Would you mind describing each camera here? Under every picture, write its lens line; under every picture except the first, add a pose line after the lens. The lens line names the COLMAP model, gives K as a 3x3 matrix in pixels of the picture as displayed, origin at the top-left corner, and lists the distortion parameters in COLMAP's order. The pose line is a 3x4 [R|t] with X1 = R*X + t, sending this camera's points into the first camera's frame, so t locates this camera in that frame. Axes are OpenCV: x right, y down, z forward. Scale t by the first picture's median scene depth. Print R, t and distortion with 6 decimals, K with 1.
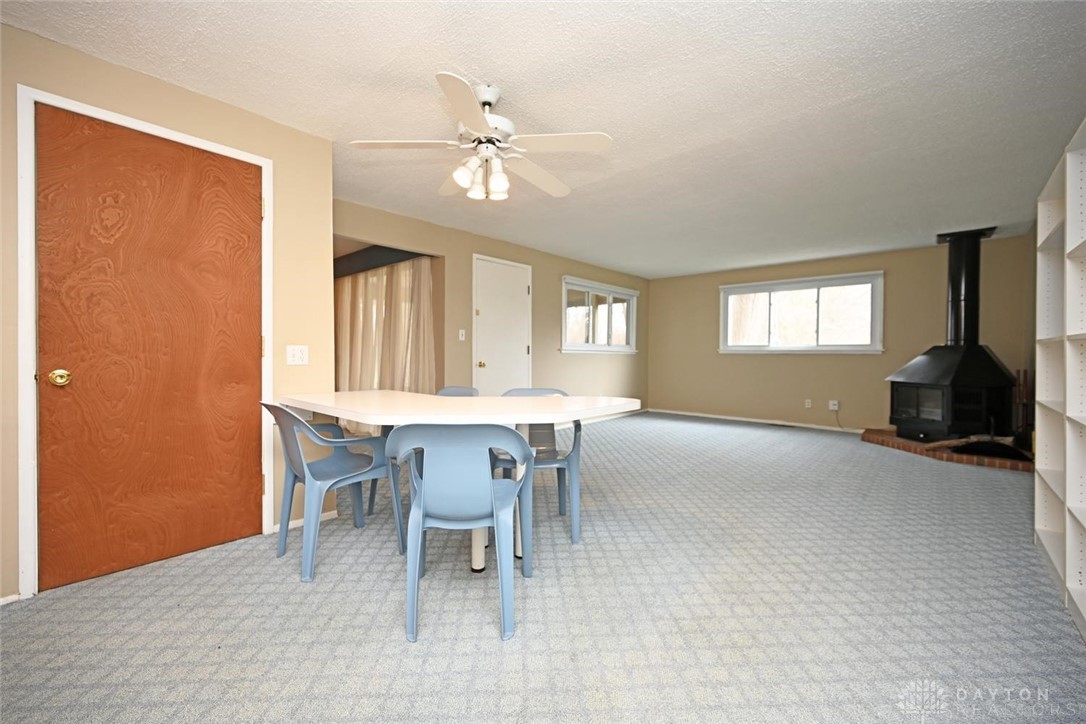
lens RADIAL K [[429.8, 0, 543.0], [0, 429.8, 362.0], [0, 0, 1]] dist [-0.002505, -0.000098]
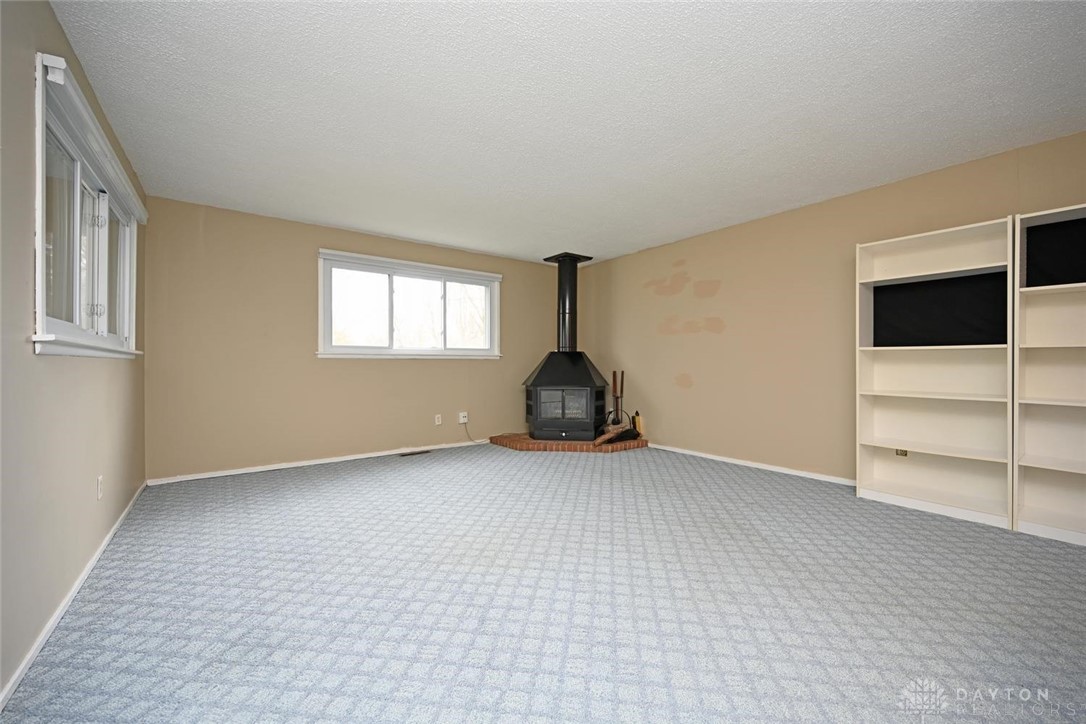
lens RADIAL K [[429.8, 0, 543.0], [0, 429.8, 362.0], [0, 0, 1]] dist [-0.002505, -0.000098]
pose [[0.188498, -0.006992, 0.982049, -0.160826], [0.017934, 0.999832, 0.003676, -0.013277], [-0.981910, 0.016919, 0.188592, 0.696629]]
